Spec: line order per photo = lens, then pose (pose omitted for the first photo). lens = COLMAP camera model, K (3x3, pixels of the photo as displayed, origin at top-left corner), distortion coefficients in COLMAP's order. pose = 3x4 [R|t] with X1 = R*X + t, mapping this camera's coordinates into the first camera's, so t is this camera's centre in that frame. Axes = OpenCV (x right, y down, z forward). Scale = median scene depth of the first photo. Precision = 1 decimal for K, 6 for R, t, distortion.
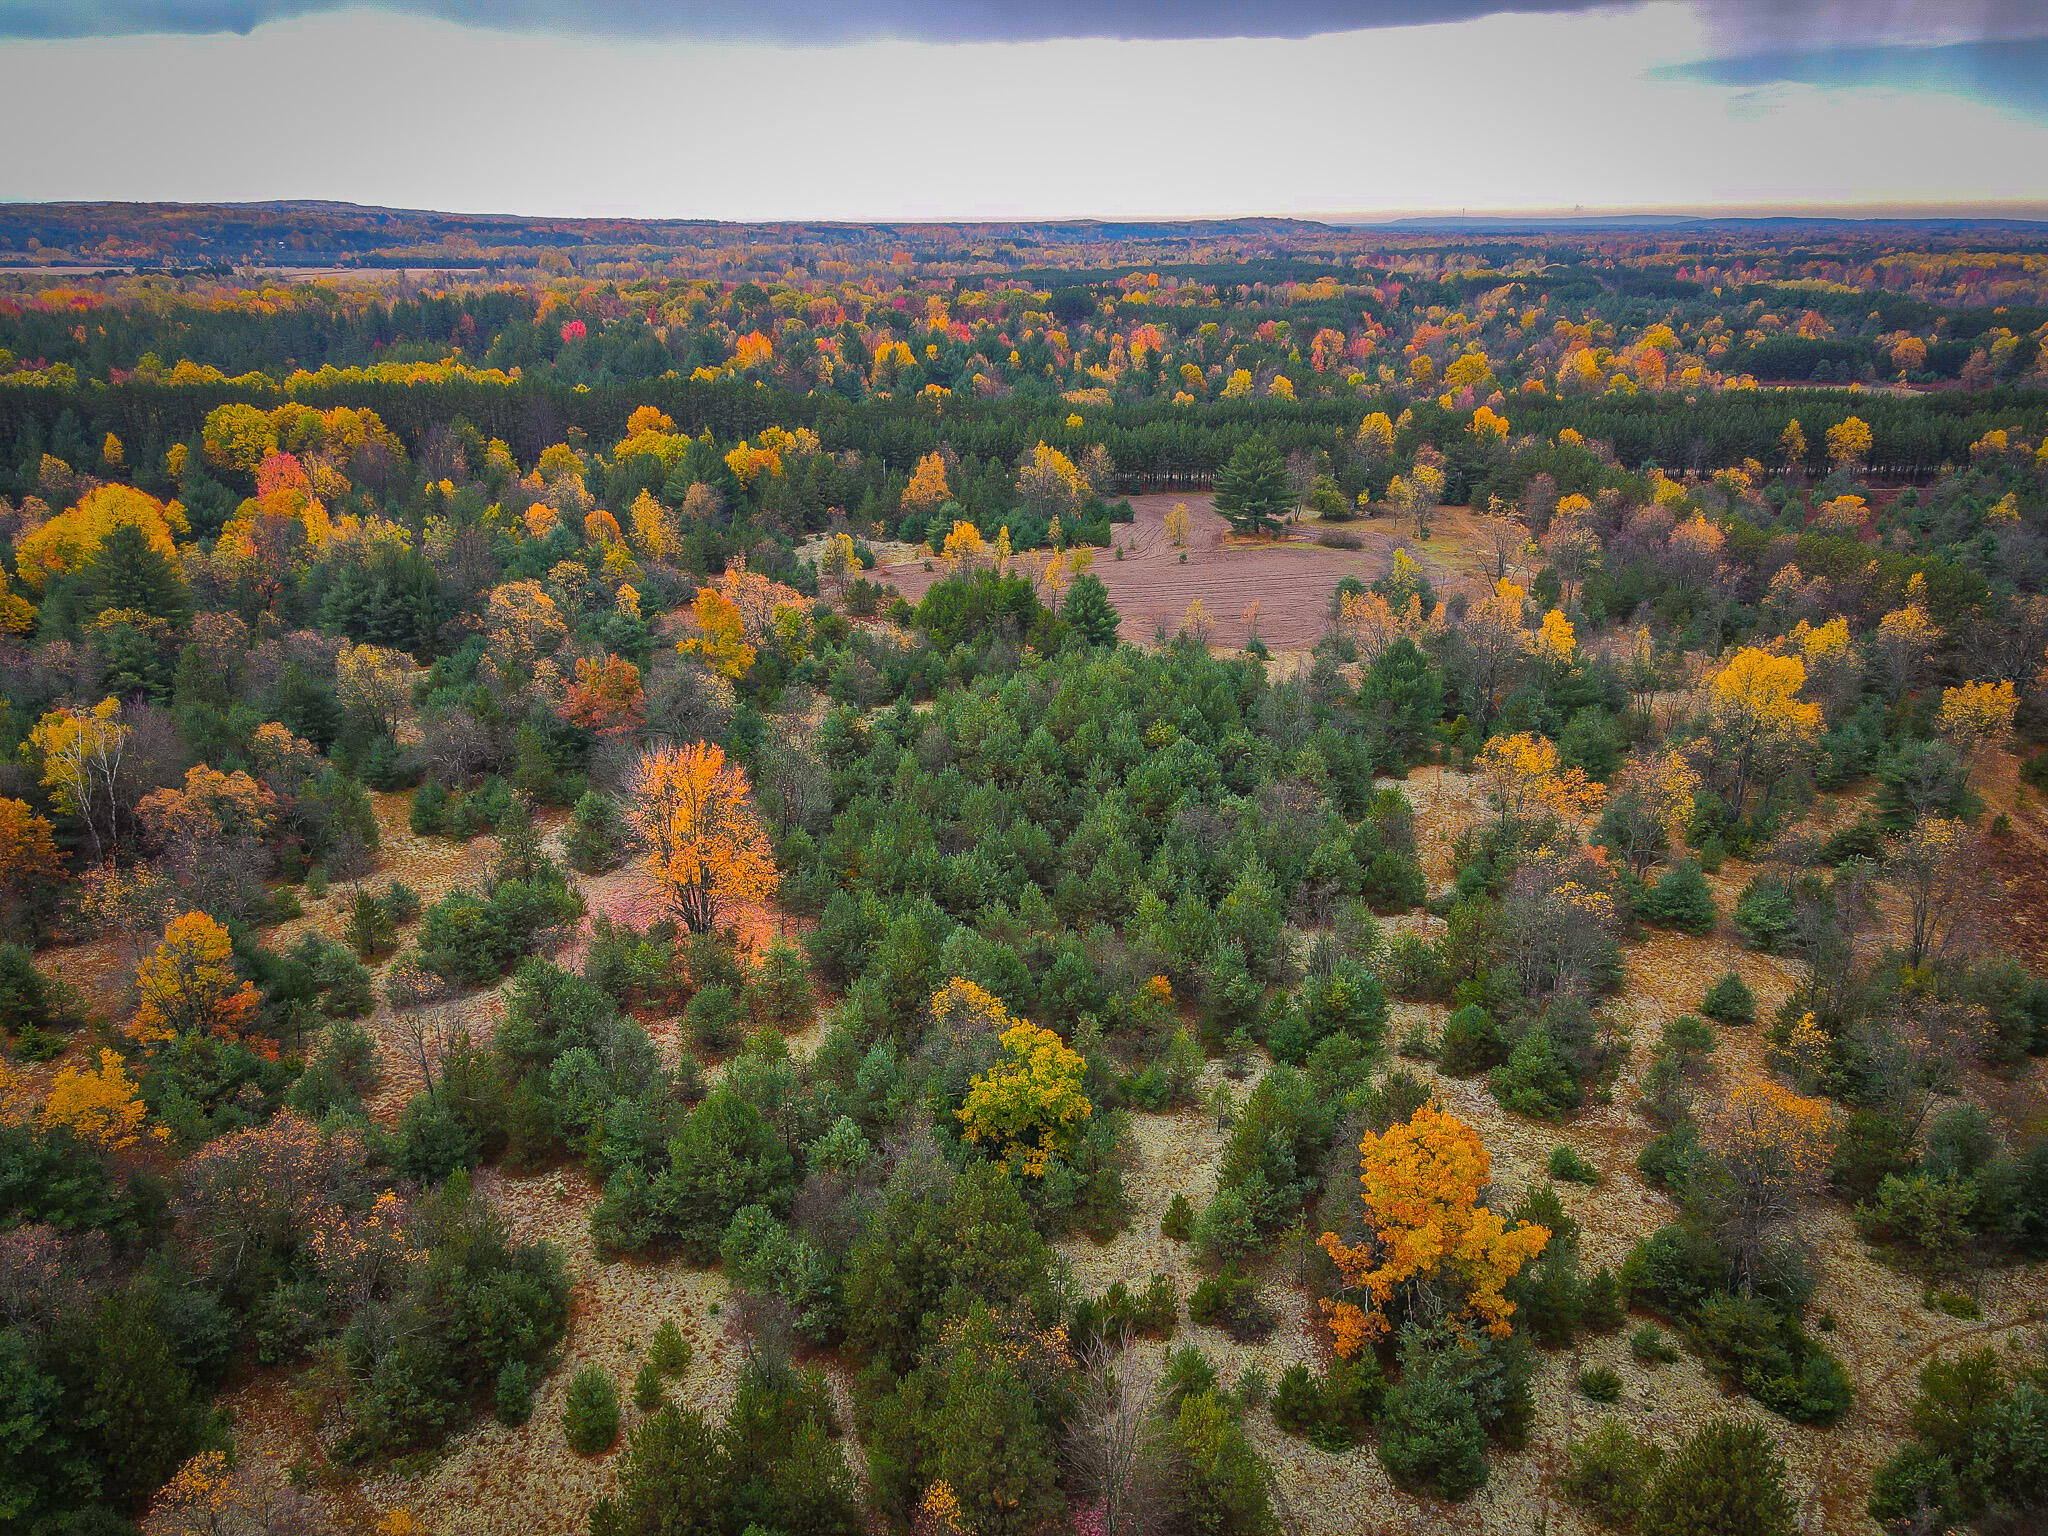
lens RADIAL K [[1482.9, 0, 1018.1], [0, 1482.9, 772.1], [0, 0, 1]] dist [0.006188, 0.012321]
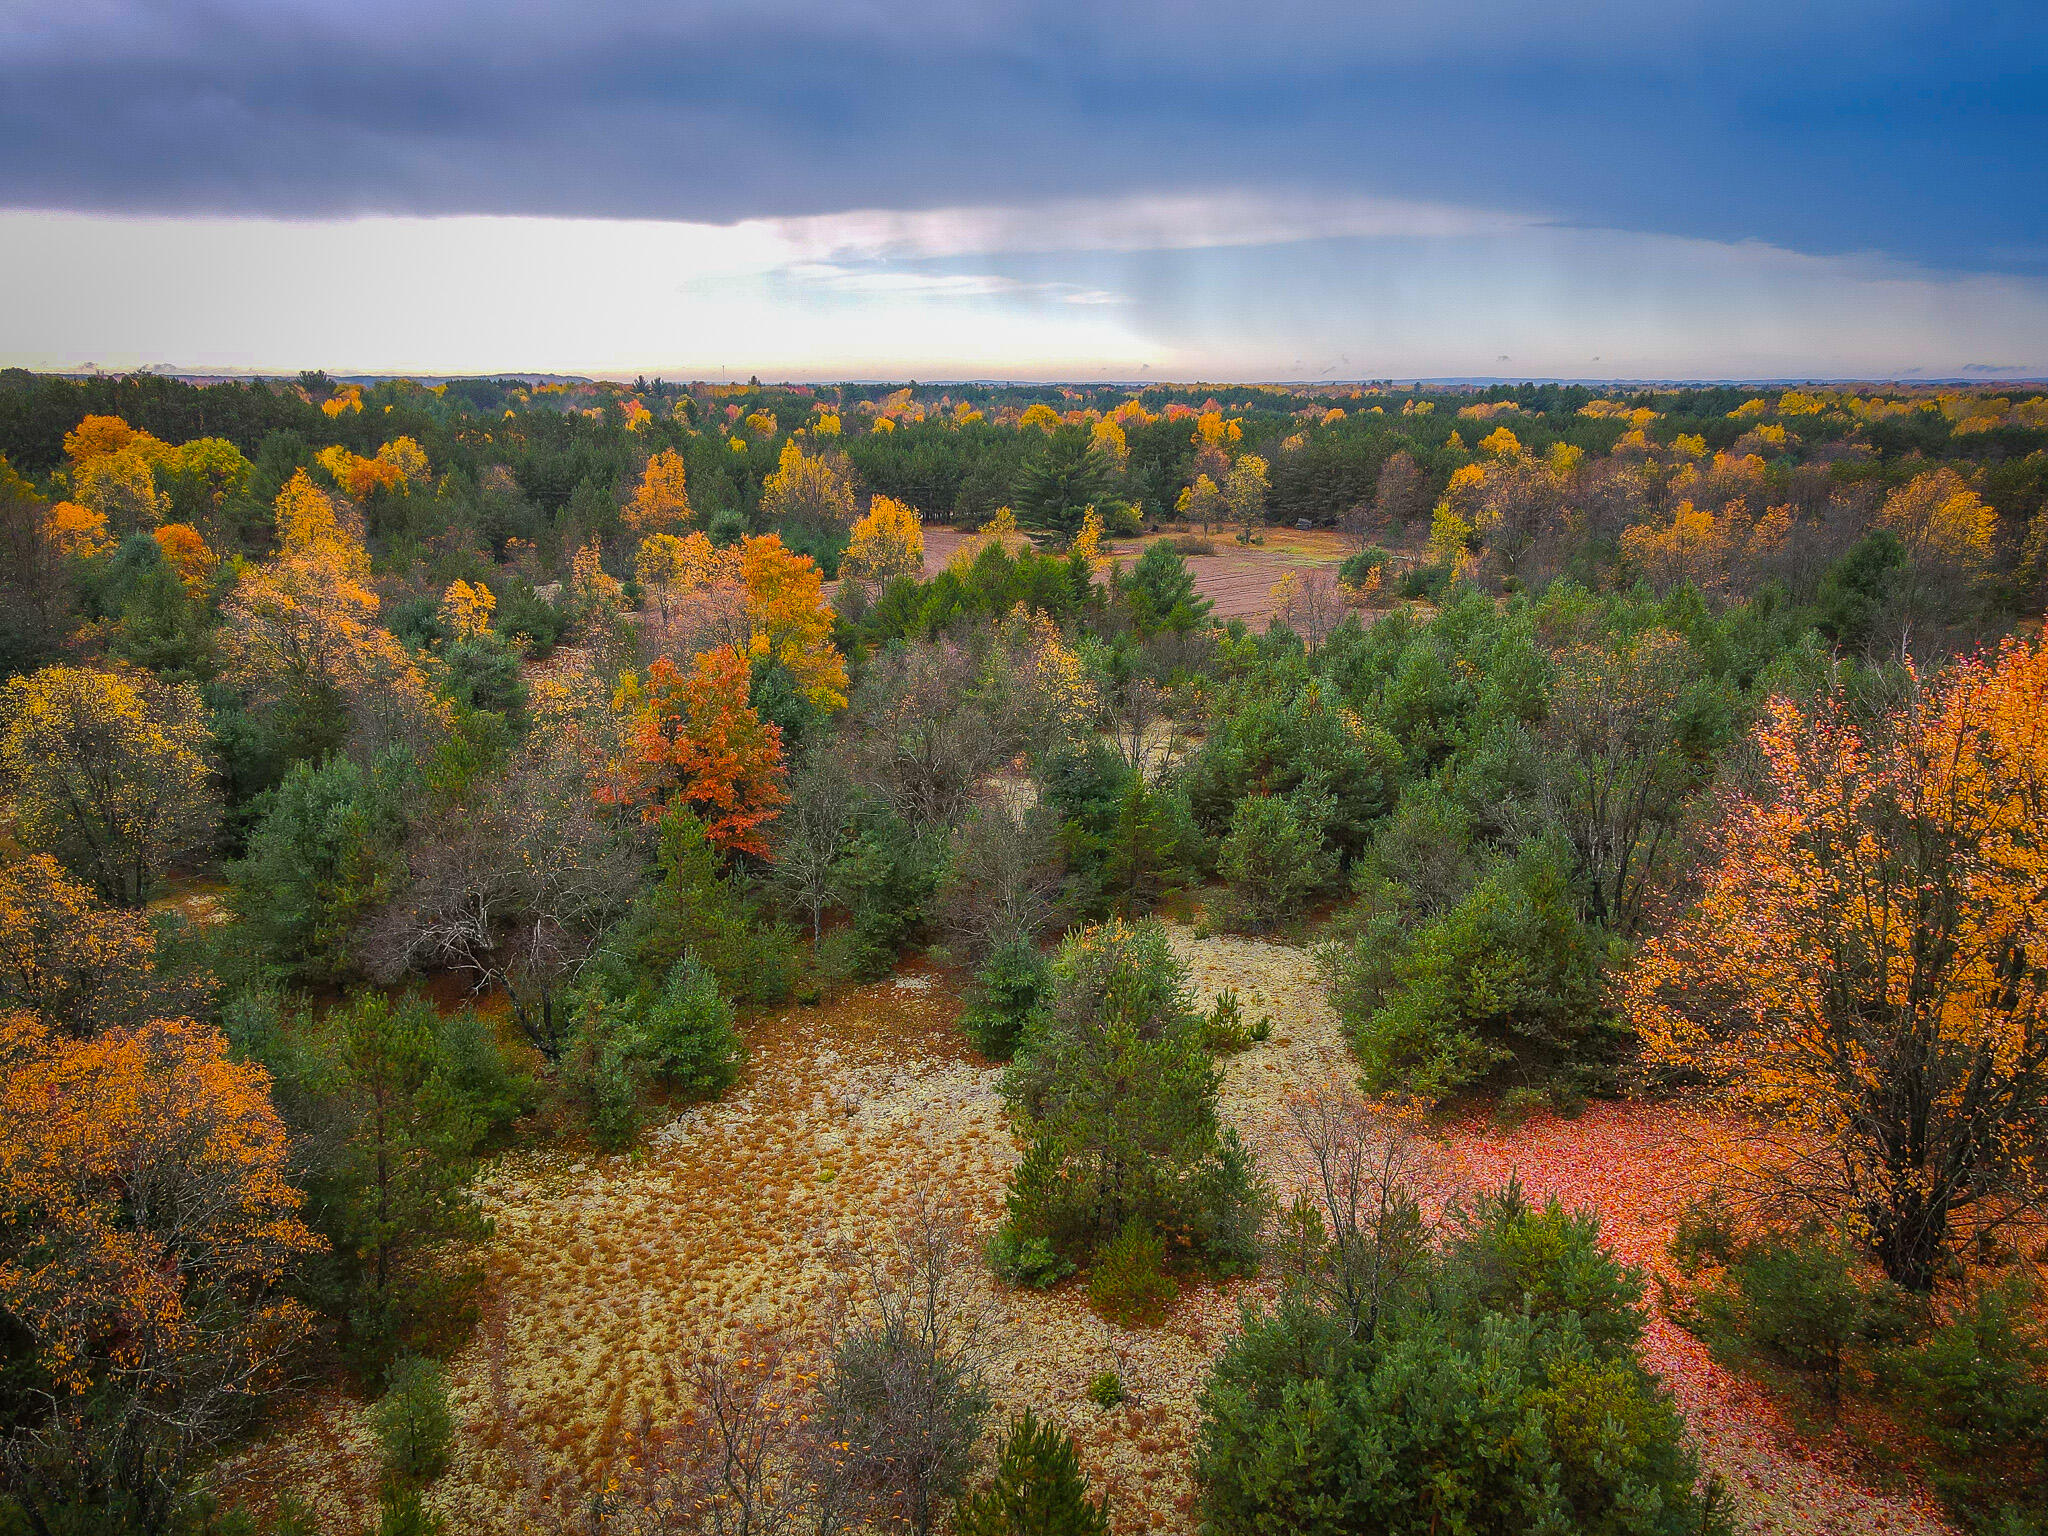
lens RADIAL K [[1482.9, 0, 1018.0], [0, 1482.9, 764.1], [0, 0, 1]] dist [0.006188, 0.012321]
pose [[0.887145, -0.113022, 0.447436, -0.494094], [0.160156, 0.984690, -0.068814, -0.003197], [-0.432809, 0.132708, 0.891664, 0.732004]]
